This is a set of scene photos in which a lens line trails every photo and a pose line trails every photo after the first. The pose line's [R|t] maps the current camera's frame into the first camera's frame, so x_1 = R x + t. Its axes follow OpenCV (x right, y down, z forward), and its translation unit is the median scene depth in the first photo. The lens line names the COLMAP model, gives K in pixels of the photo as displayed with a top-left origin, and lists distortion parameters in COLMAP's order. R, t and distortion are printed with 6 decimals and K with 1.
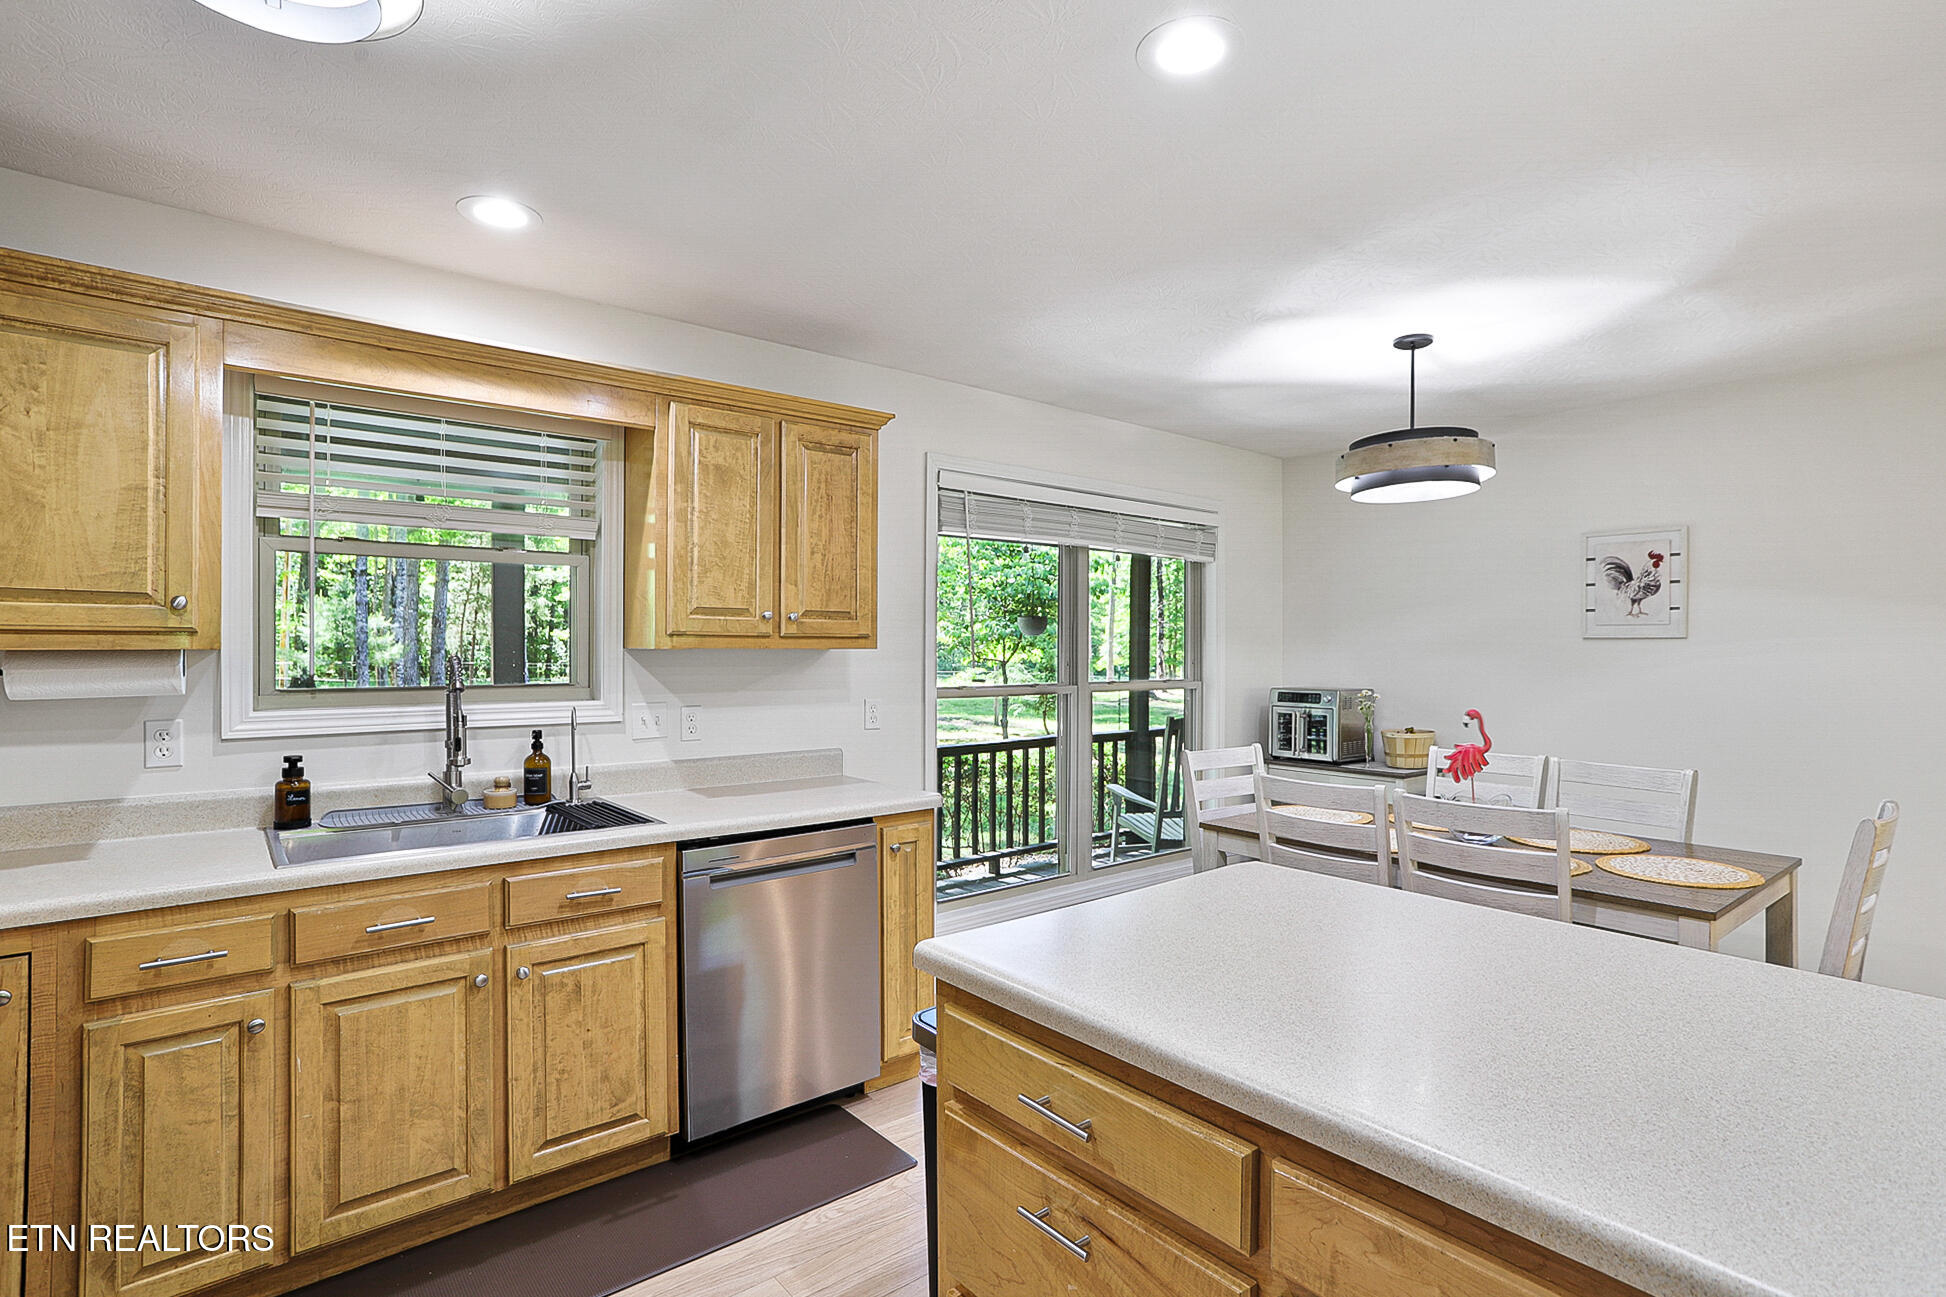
lens RADIAL K [[969.7, 0, 979.4], [0, 969.7, 655.8], [0, 0, 1]] dist [-0.047073, 0.024209]
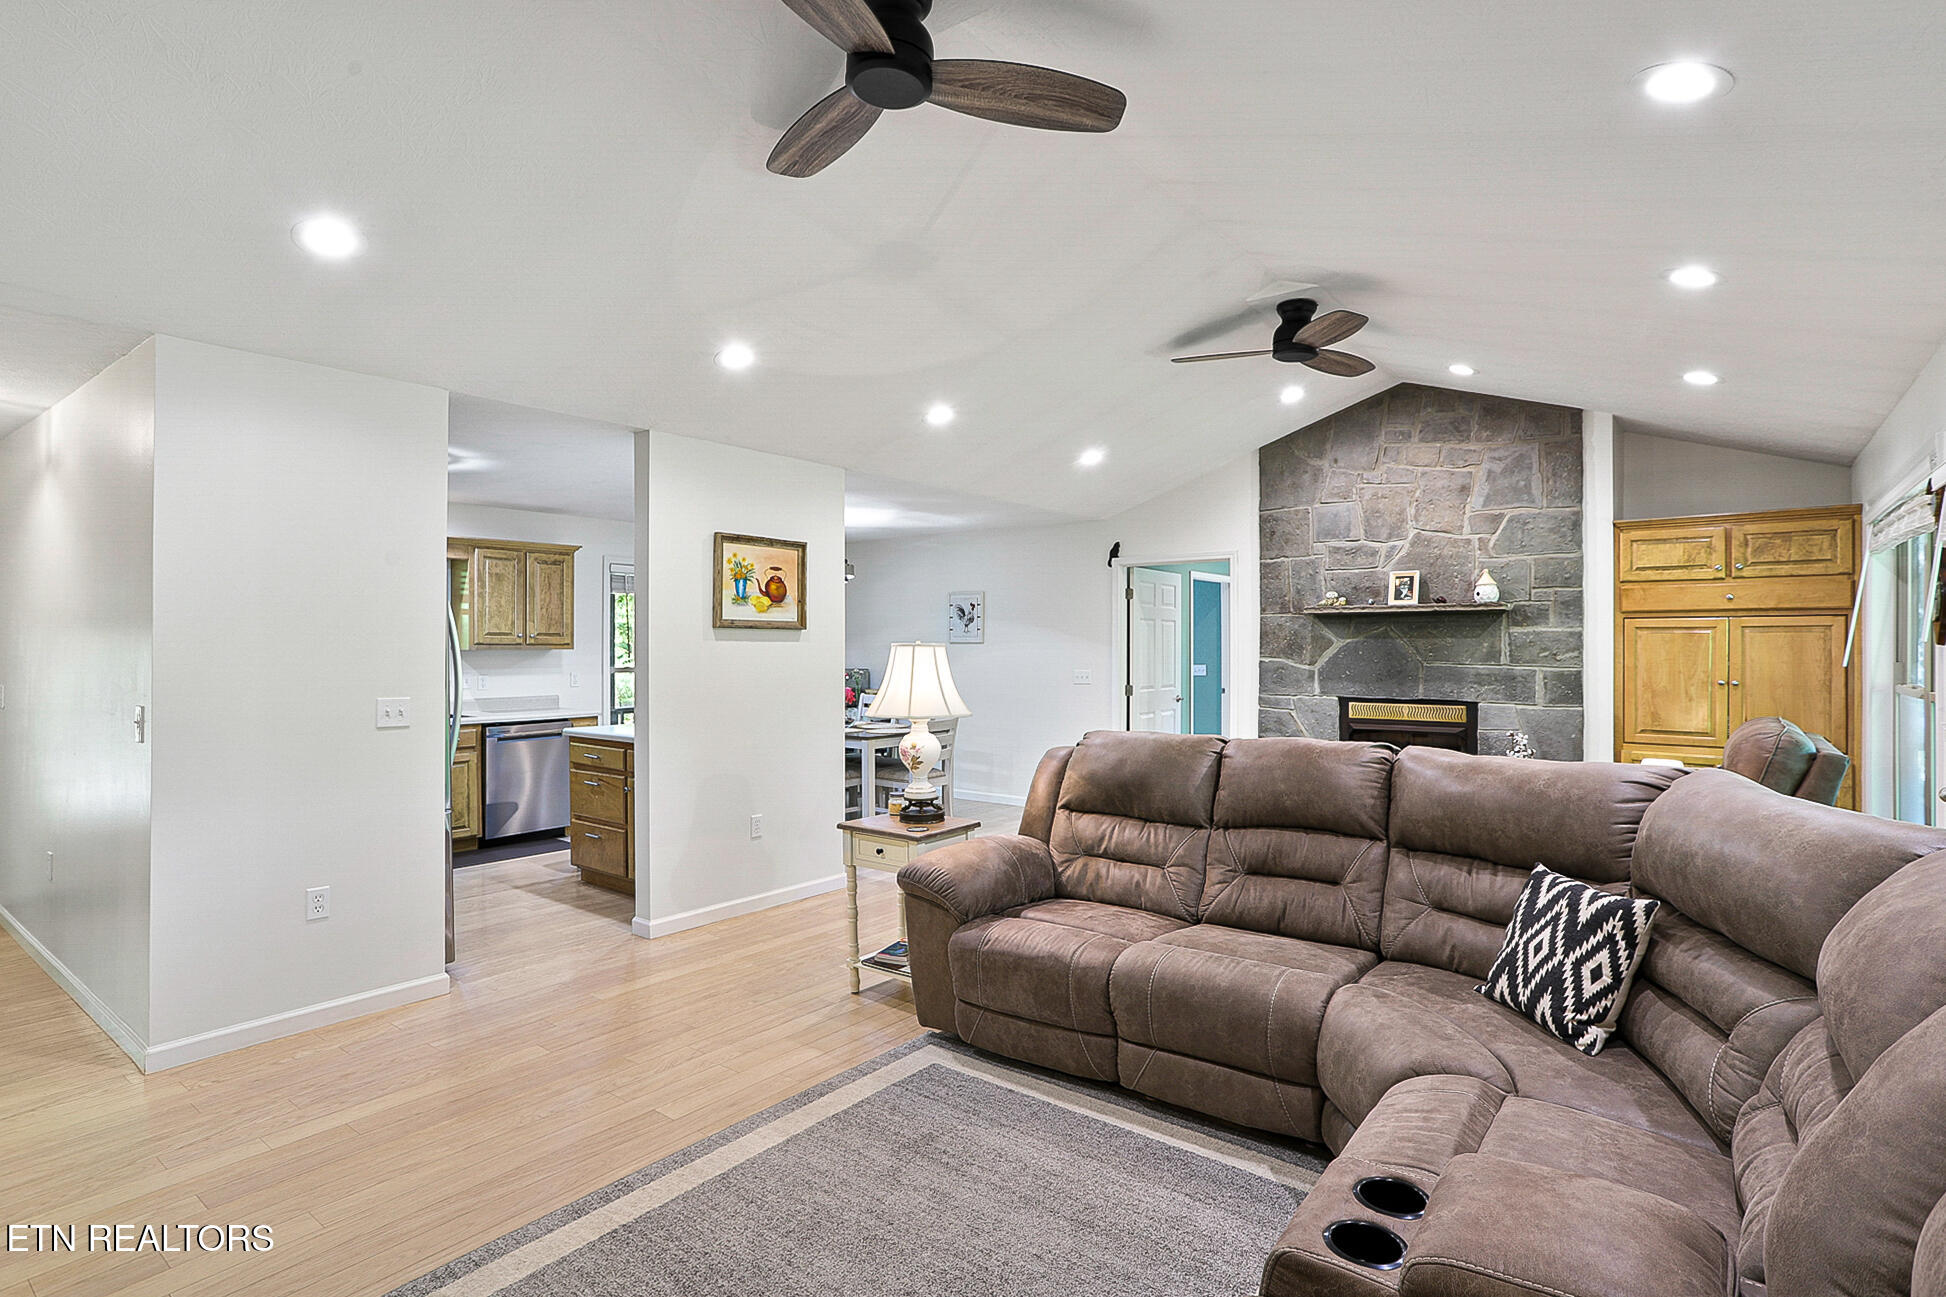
lens RADIAL K [[969.7, 0, 1013.8], [0, 969.7, 650.1], [0, 0, 1]] dist [-0.047073, 0.024209]
pose [[0.974421, -0.007104, 0.224617, 0.444782], [0.007811, 0.999967, -0.002261, 0.007892], [-0.224594, 0.003957, 0.974444, -1.611069]]
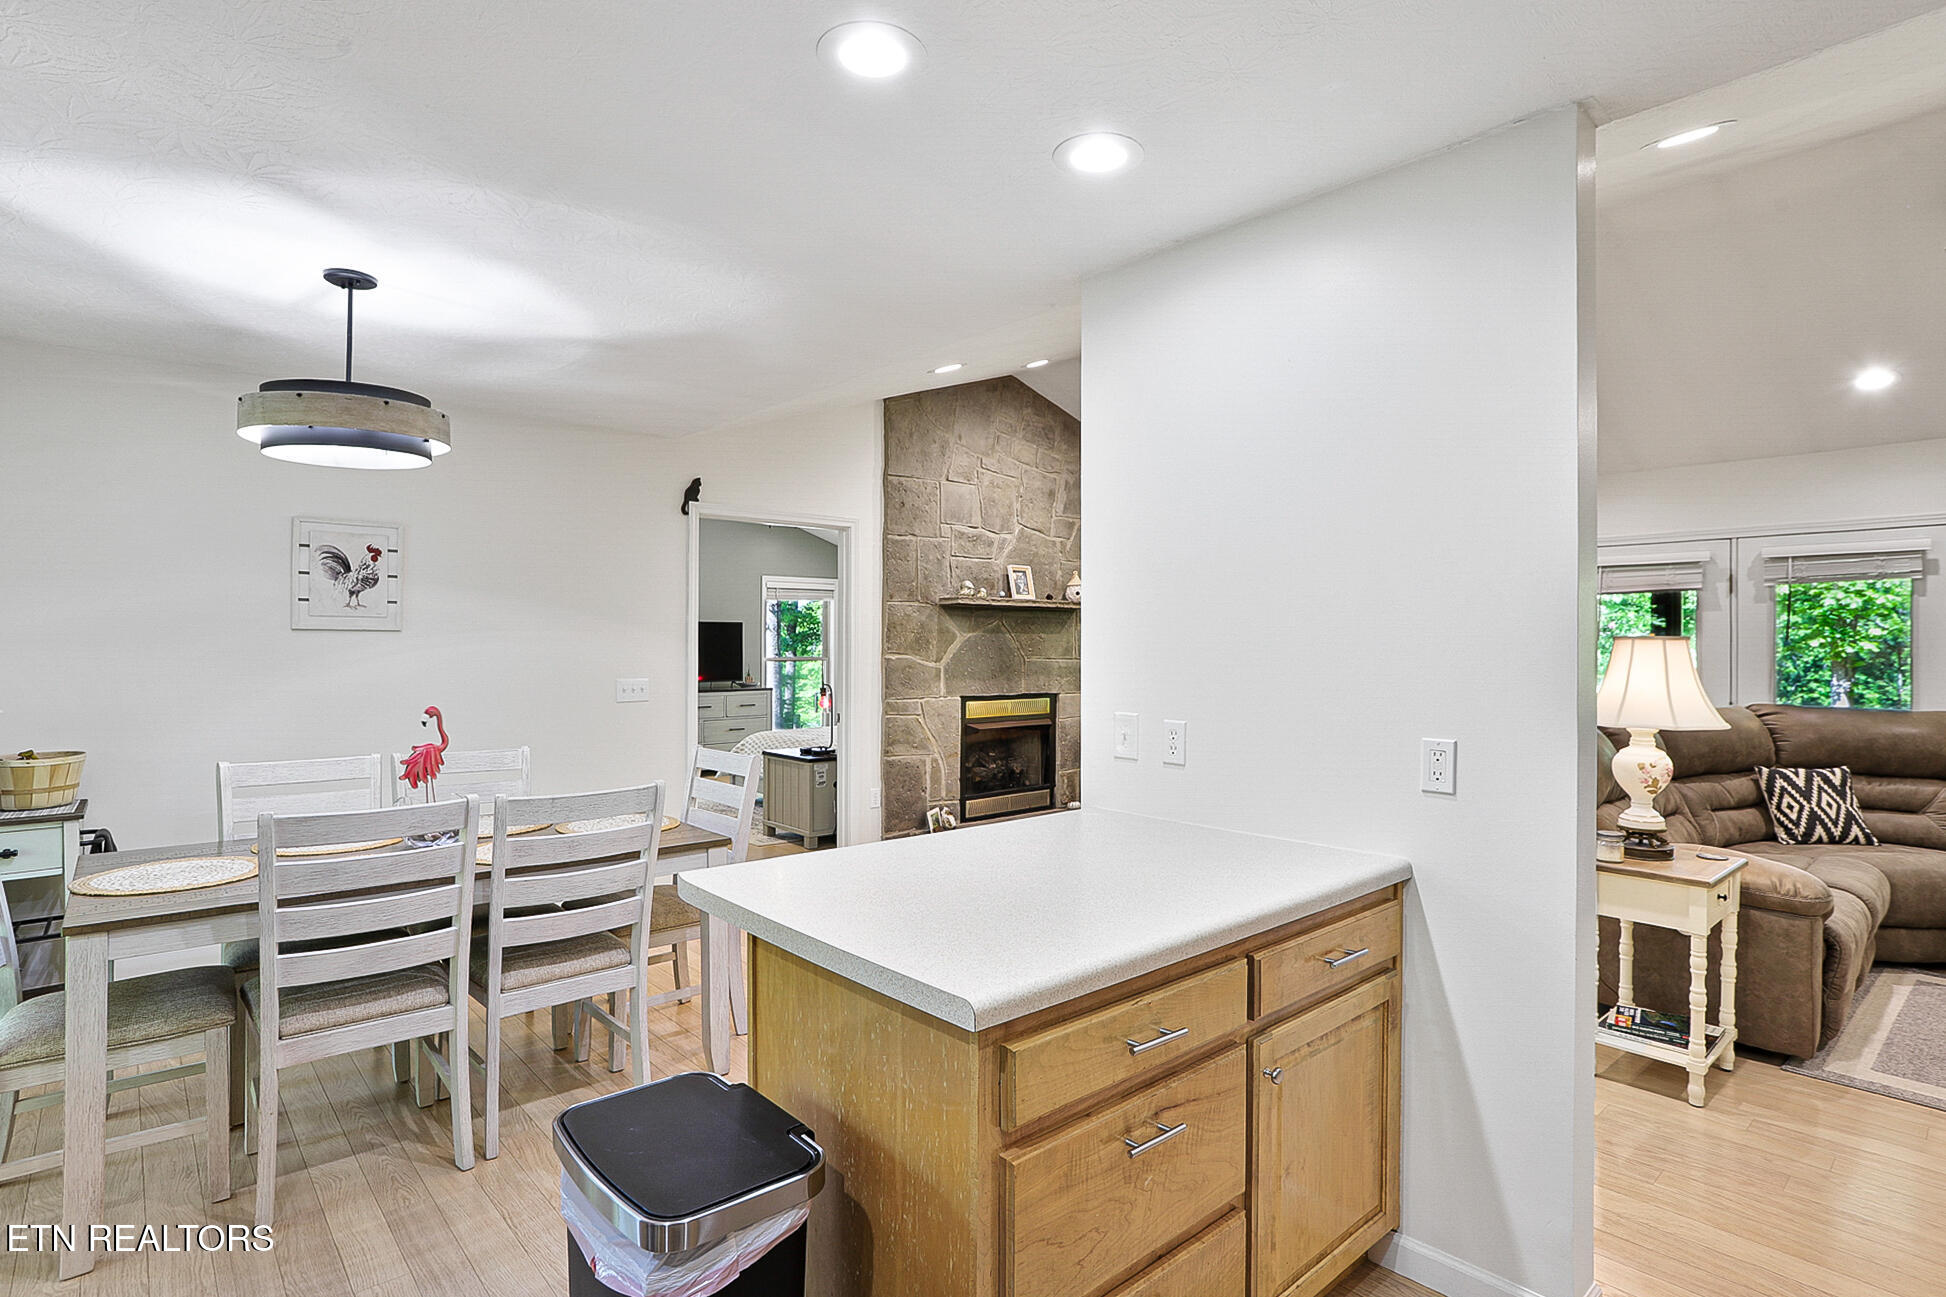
lens RADIAL K [[969.7, 0, 964.9], [0, 969.7, 660.1], [0, 0, 1]] dist [-0.047073, 0.024209]
pose [[-0.032908, -0.022675, 0.999201, -0.348172], [0.005742, 0.999722, 0.022876, -0.006432], [-0.999442, 0.006490, -0.032768, 0.407527]]
